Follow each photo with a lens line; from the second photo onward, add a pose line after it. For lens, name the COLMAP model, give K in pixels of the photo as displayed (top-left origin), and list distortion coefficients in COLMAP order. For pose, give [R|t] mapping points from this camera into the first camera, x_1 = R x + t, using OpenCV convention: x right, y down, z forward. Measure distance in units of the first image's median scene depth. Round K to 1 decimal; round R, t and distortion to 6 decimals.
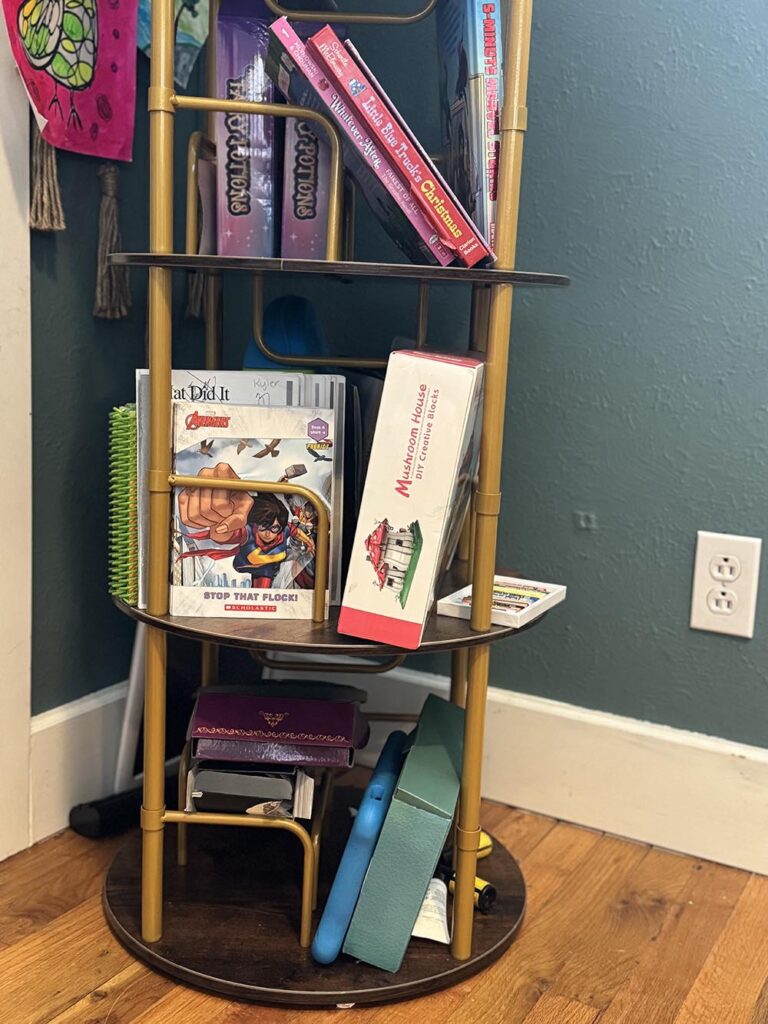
lens RADIAL K [[1159.4, 0, 385.8], [0, 1159.4, 511.3], [0, 0, 1]] dist [0.052917, 0.000000]
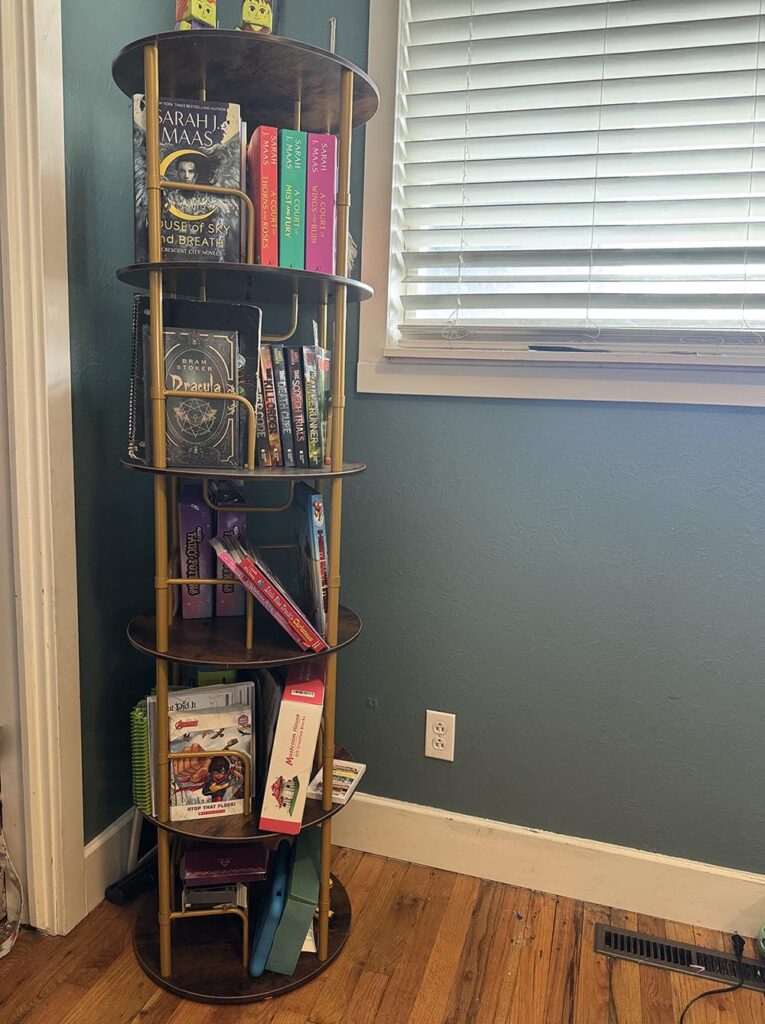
lens RADIAL K [[717.0, 0, 406.5], [0, 717.0, 508.9], [0, 0, 1]] dist [-0.016447, -0.016349]
pose [[0.972920, -0.035648, 0.228375, -0.051393], [0.039482, 0.999145, -0.012239, -0.404834], [-0.227743, 0.020924, 0.973496, -0.281427]]
